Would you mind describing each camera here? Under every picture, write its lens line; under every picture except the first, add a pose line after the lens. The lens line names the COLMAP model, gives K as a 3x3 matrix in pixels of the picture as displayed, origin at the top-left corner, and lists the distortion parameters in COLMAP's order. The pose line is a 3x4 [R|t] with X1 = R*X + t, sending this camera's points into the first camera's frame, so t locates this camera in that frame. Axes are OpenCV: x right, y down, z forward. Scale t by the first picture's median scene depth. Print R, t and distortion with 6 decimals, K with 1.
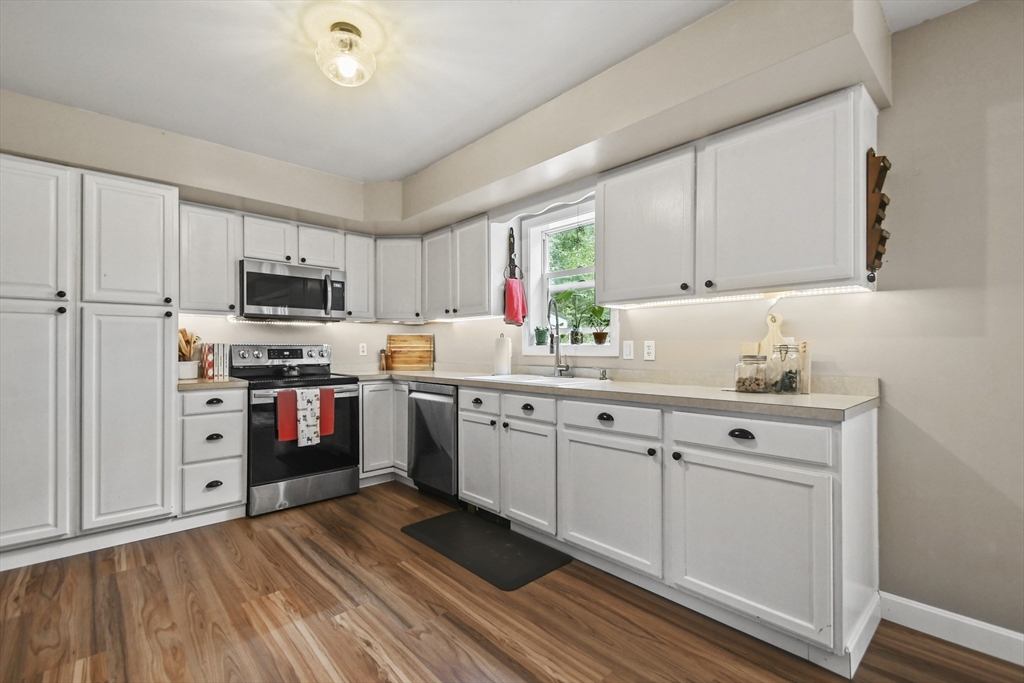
lens RADIAL K [[452.1, 0, 495.1], [0, 452.1, 348.7], [0, 0, 1]] dist [0.027210, -0.013500]
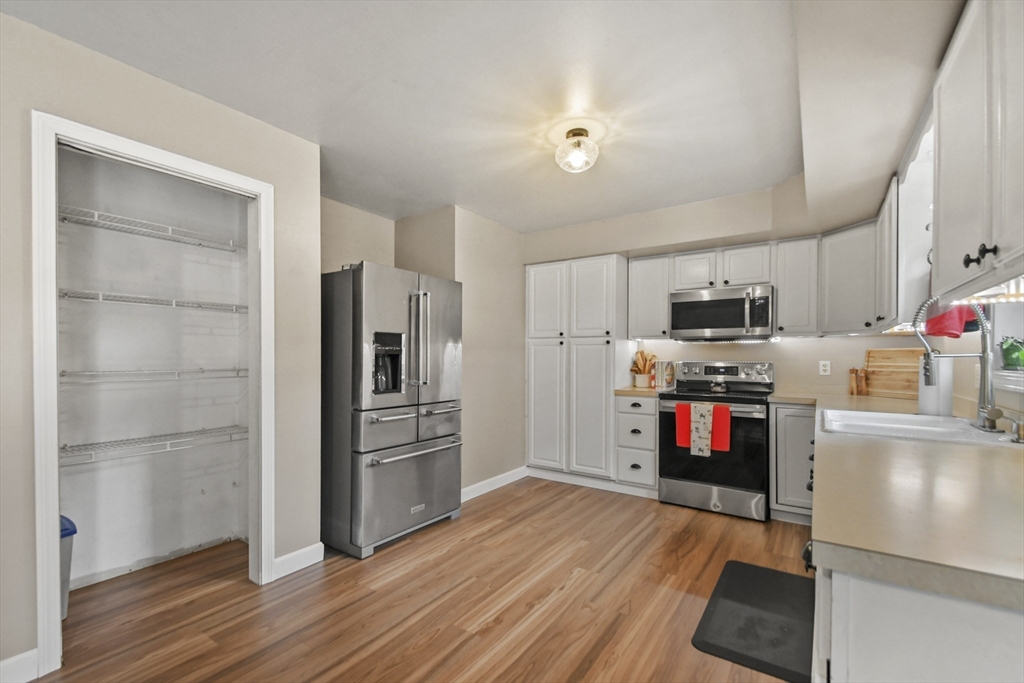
lens RADIAL K [[447.3, 0, 497.2], [0, 447.3, 358.5], [0, 0, 1]] dist [0.023374, -0.012476]
pose [[0.219308, 0.005393, -0.975641, 0.561917], [-0.004974, 0.999978, 0.004409, -0.024279], [0.975643, 0.003886, 0.219330, 0.296321]]
